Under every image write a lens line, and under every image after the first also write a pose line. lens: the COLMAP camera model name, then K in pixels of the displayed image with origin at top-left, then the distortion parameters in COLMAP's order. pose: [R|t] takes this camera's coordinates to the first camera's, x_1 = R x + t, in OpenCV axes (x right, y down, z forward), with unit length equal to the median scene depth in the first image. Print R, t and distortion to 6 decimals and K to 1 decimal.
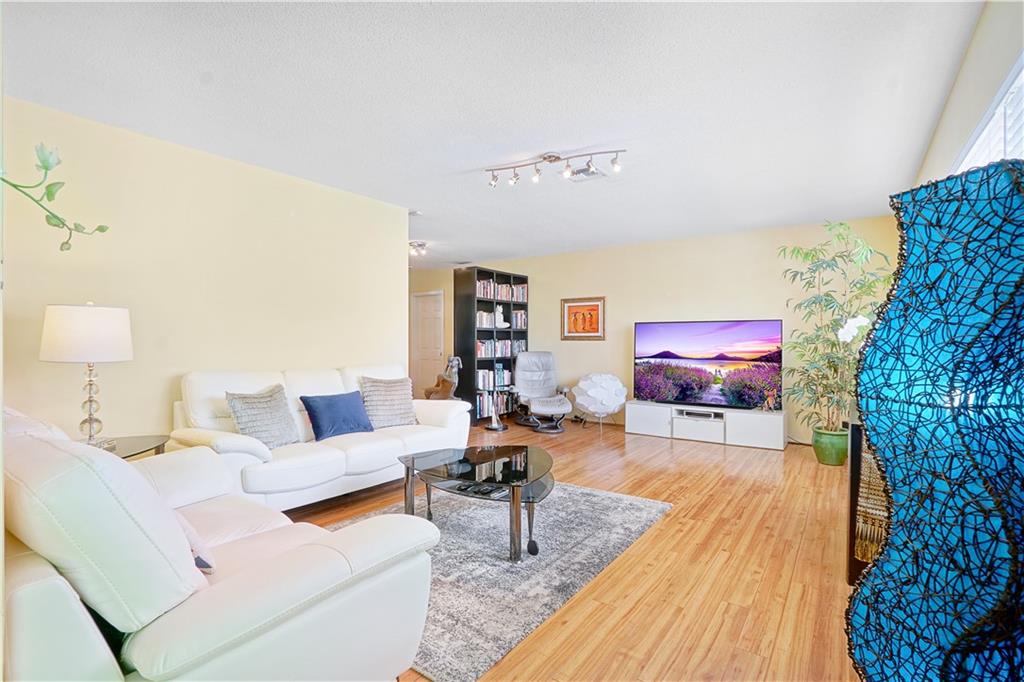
lens RADIAL K [[482.2, 0, 507.4], [0, 482.2, 343.9], [0, 0, 1]] dist [-0.040488, 0.012030]
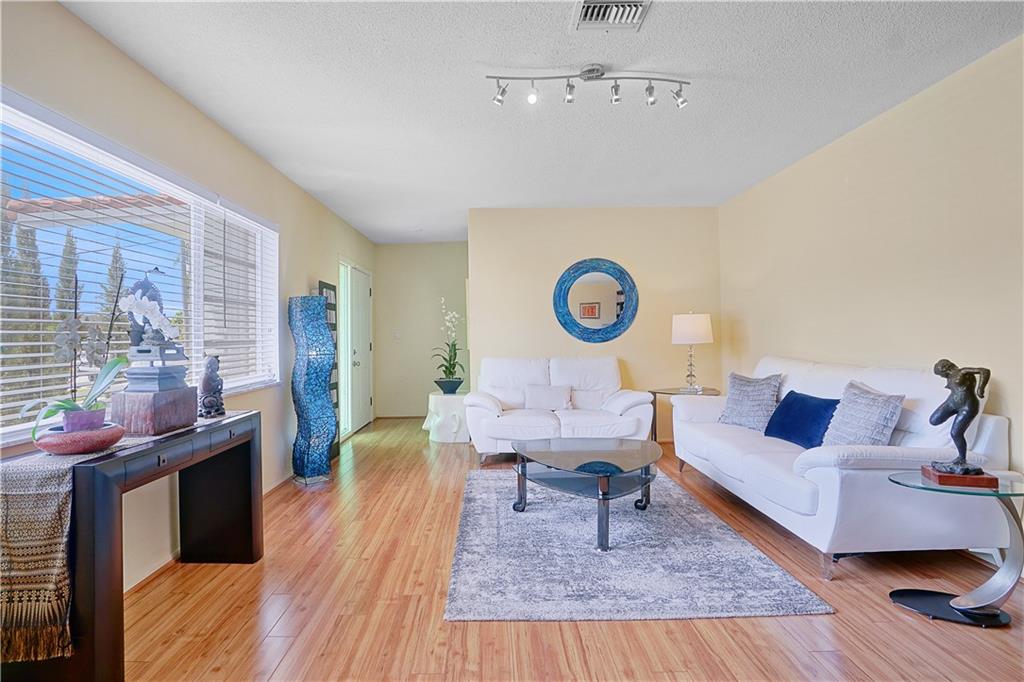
lens RADIAL K [[482.2, 0, 503.7], [0, 482.2, 336.1], [0, 0, 1]] dist [-0.040488, 0.012030]
pose [[-0.784551, 0.013607, -0.619915, 0.772034], [0.010878, 0.999907, 0.008180, -0.015241], [0.619969, -0.000326, -0.784626, 1.793482]]
